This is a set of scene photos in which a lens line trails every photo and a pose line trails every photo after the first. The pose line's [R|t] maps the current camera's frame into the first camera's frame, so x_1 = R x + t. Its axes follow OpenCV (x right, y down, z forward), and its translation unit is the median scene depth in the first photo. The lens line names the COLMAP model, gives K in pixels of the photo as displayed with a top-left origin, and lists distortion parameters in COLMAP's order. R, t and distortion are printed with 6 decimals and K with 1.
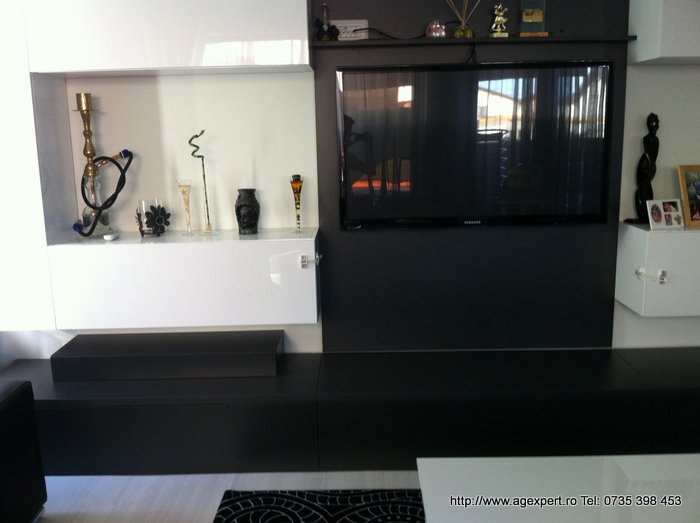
lens RADIAL K [[681.4, 0, 345.3], [0, 681.4, 267.0], [0, 0, 1]] dist [-0.017968, 0.000000]
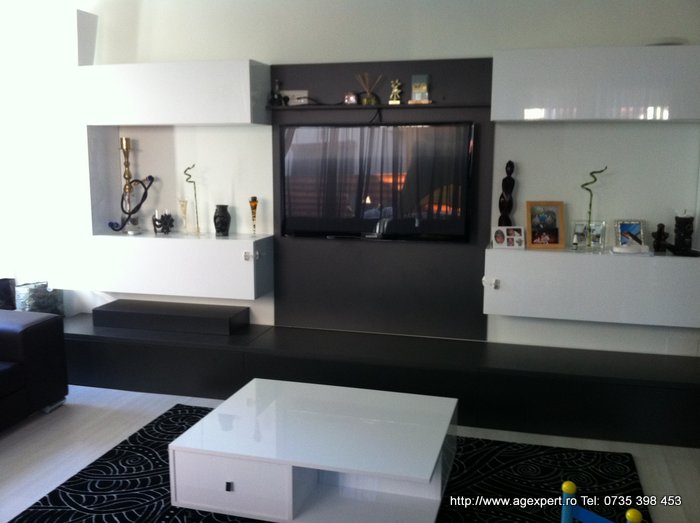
lens RADIAL K [[681.4, 0, 351.5], [0, 681.4, 262.6], [0, 0, 1]] dist [-0.017968, 0.000000]
pose [[0.968273, 0.064077, -0.241538, 0.487511], [-0.074927, 0.996539, -0.035997, 0.039965], [0.238396, 0.052953, 0.969723, -0.341368]]
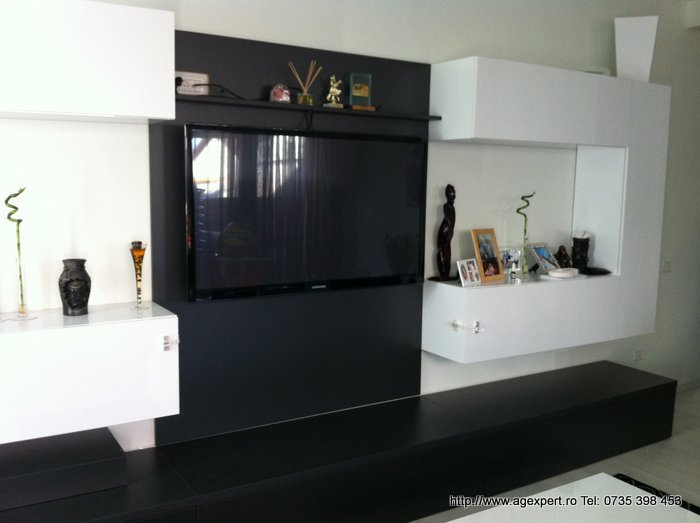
lens RADIAL K [[681.4, 0, 352.3], [0, 681.4, 259.6], [0, 0, 1]] dist [-0.017968, 0.000000]
pose [[0.836707, -0.026188, 0.547025, -0.316083], [0.072591, 0.995346, -0.063382, -0.039120], [-0.542819, 0.092741, 0.834714, 0.140206]]
